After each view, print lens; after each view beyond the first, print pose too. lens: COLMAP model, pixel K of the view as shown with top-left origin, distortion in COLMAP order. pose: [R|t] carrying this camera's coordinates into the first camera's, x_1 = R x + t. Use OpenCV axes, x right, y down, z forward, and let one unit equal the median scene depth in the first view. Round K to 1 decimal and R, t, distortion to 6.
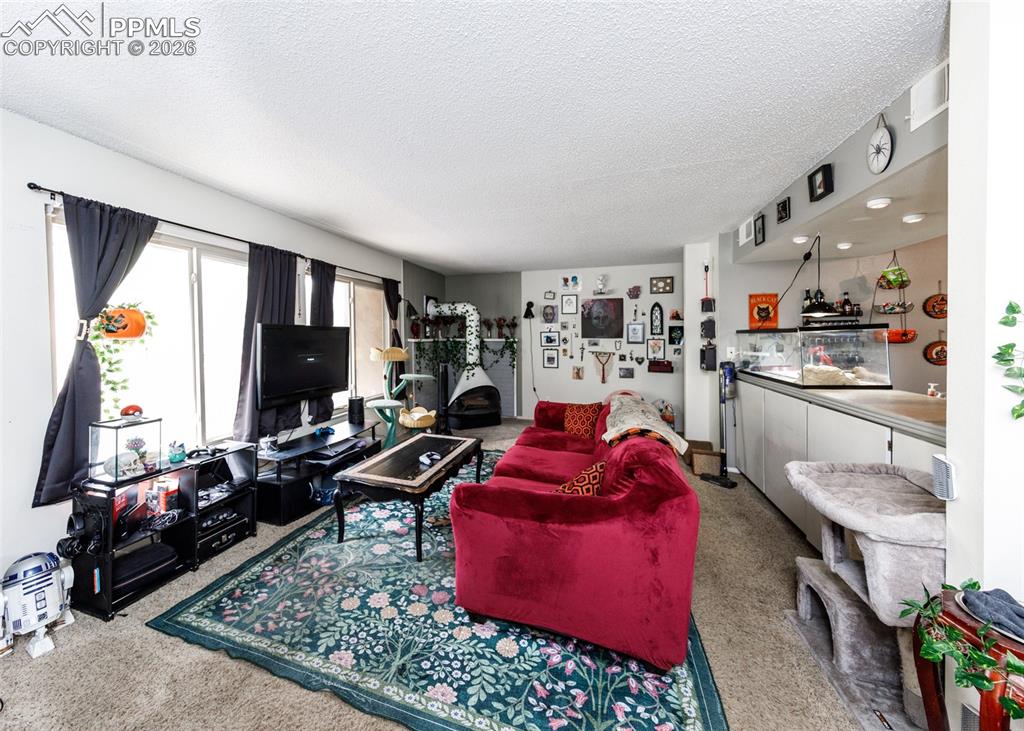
lens RADIAL K [[369.9, 0, 475.8], [0, 369.9, 339.9], [0, 0, 1]] dist [0.004712, -0.000095]
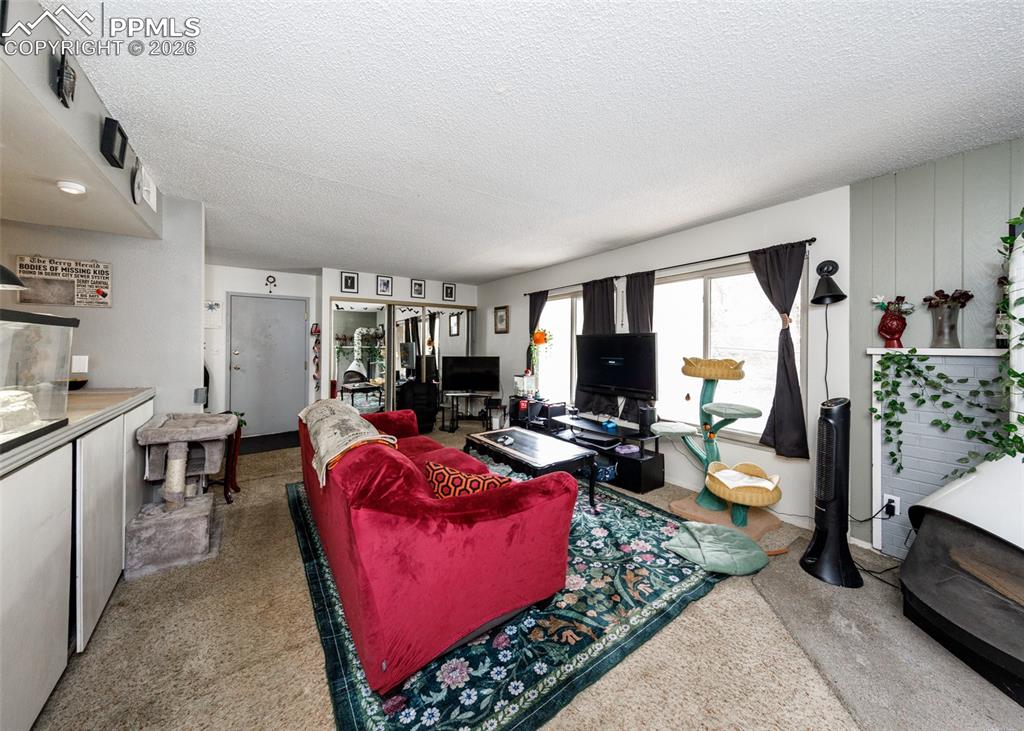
lens RADIAL K [[369.9, 0, 470.4], [0, 369.9, 339.2], [0, 0, 1]] dist [0.004712, -0.000095]
pose [[-0.649167, -0.024471, -0.760252, 0.765036], [-0.019290, 0.999691, -0.015707, 0.005903], [0.760401, 0.004469, -0.649438, 1.435624]]
